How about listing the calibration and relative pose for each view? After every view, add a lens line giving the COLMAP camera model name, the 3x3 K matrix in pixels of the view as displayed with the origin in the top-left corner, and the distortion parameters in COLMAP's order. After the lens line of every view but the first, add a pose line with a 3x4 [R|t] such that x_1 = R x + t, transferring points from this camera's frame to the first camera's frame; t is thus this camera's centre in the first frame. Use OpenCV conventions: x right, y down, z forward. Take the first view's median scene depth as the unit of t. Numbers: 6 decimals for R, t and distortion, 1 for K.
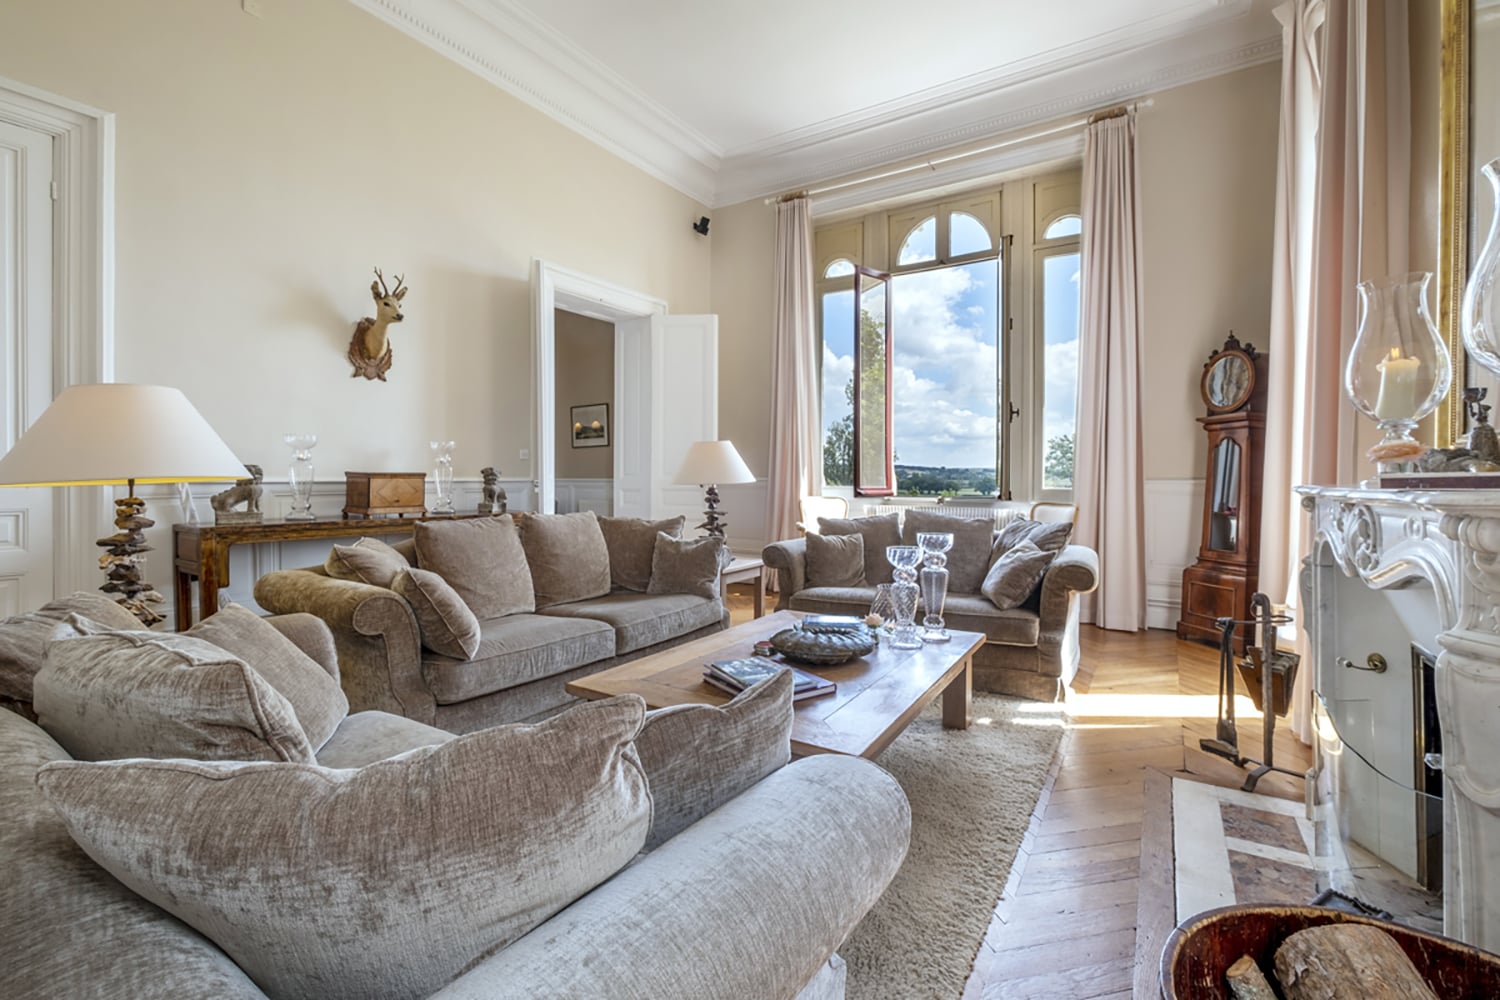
lens RADIAL K [[662.2, 0, 745.8], [0, 662.2, 487.2], [0, 0, 1]] dist [-0.006128, -0.000506]
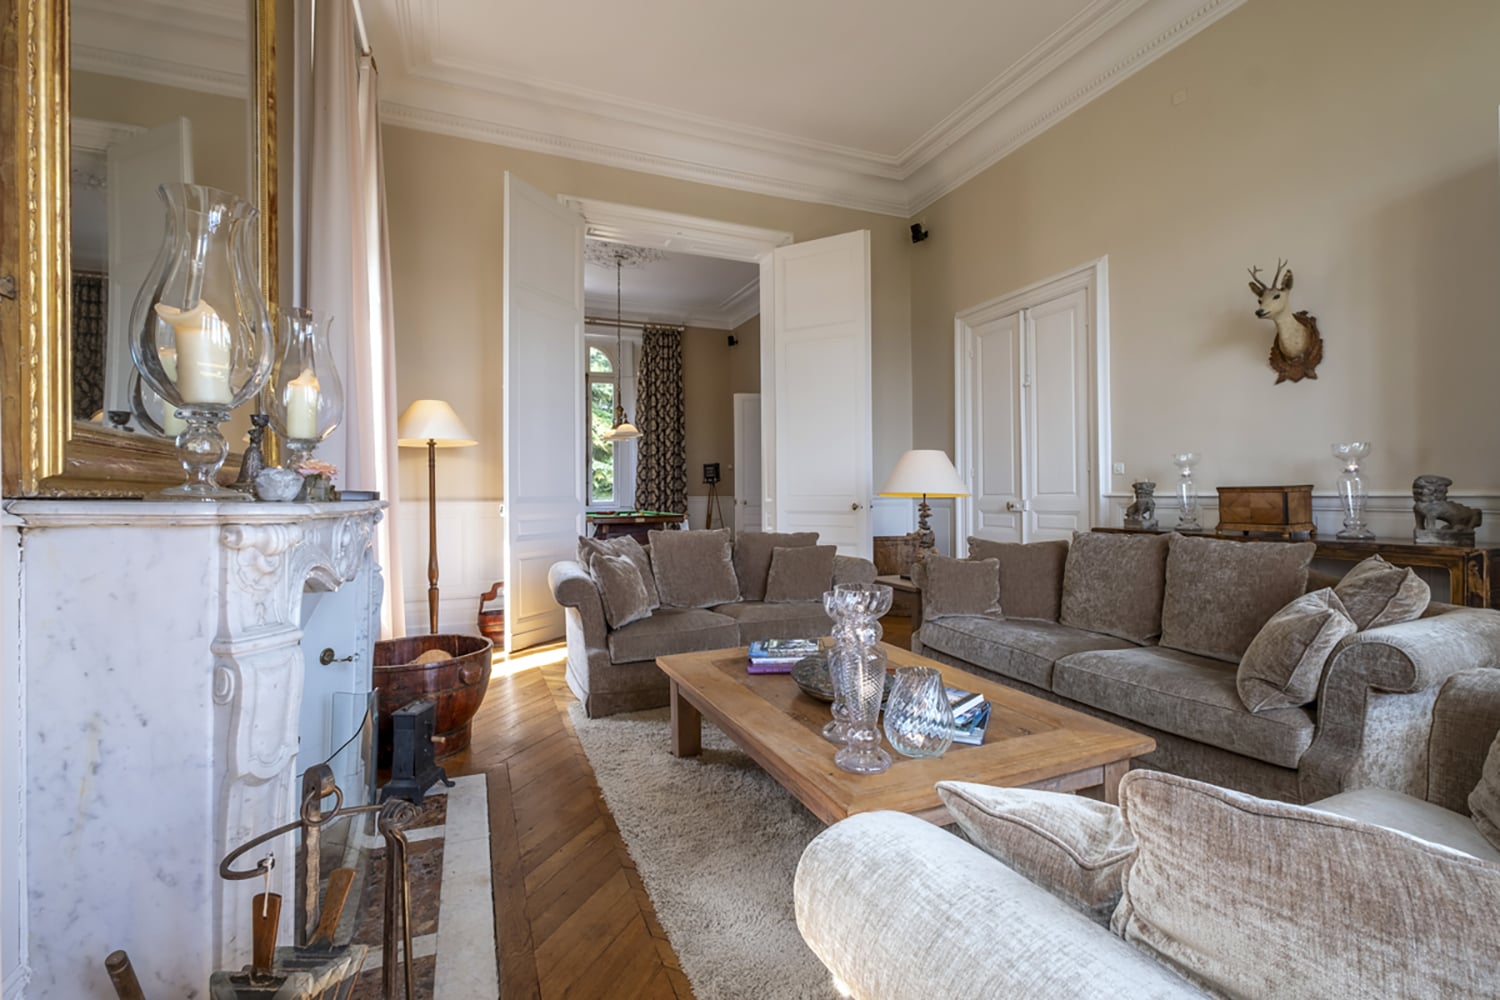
lens RADIAL K [[662.2, 0, 747.0], [0, 662.2, 495.4], [0, 0, 1]] dist [-0.006128, -0.000506]
pose [[-0.577587, 0.001719, -0.816327, 0.596307], [-0.006304, 0.999959, 0.006566, -0.010759], [0.816305, 0.008939, -0.577552, 0.928806]]
